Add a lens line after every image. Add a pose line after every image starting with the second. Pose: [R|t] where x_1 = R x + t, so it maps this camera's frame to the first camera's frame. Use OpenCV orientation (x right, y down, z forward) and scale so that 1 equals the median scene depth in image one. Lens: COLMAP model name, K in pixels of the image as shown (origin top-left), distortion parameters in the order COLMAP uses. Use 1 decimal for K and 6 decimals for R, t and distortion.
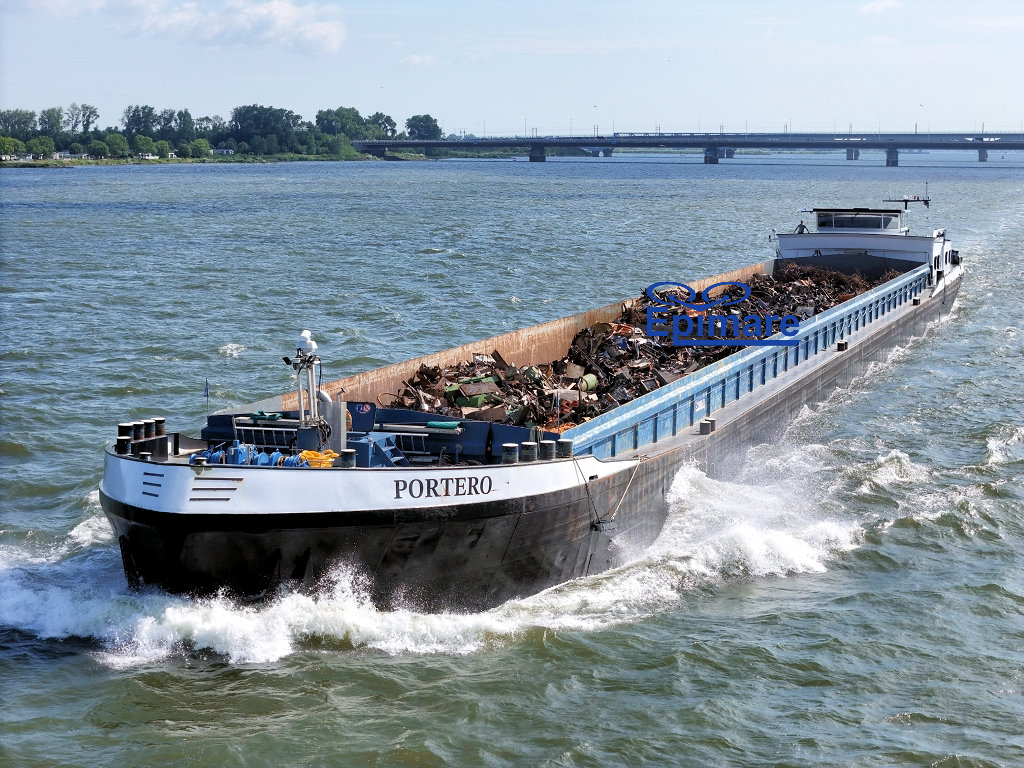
lens RADIAL K [[2102.5, 0, 511.4], [0, 2102.5, 383.7], [0, 0, 1]] dist [-0.120160, 0.000000]
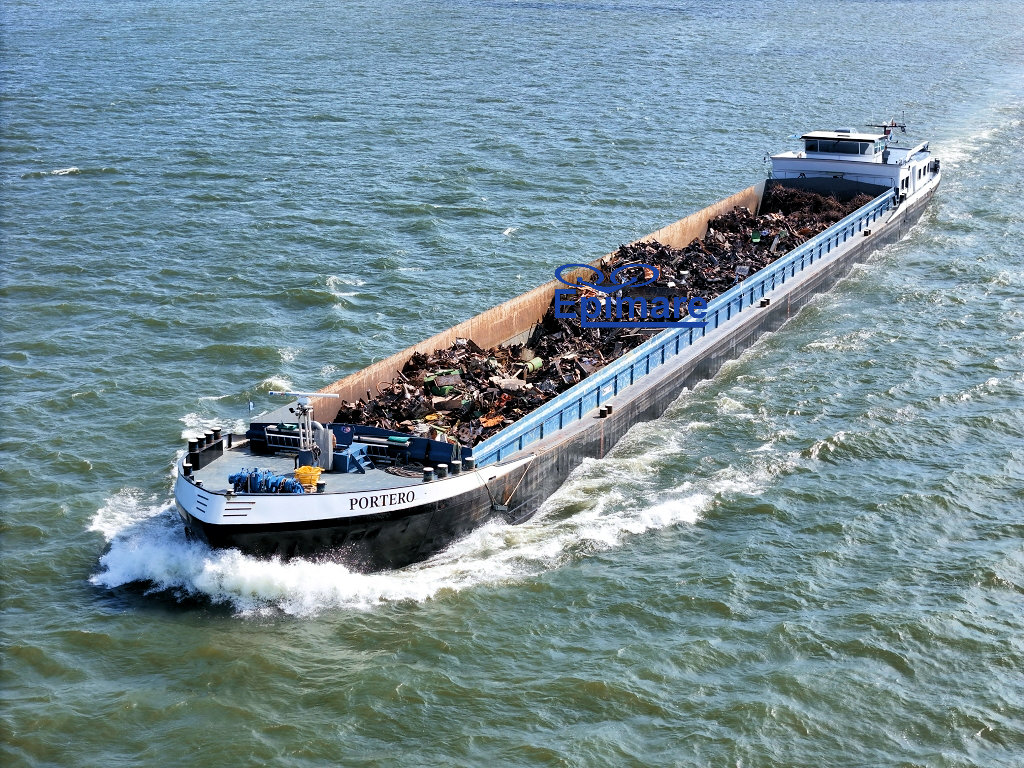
lens RADIAL K [[2102.5, 0, 512.2], [0, 2102.5, 383.8], [0, 0, 1]] dist [-0.120160, 0.000000]
pose [[0.997754, 0.021870, -0.063308, 0.120604], [-0.014397, 0.993124, 0.116176, -0.164355], [0.065413, -0.115004, 0.991209, -0.424067]]
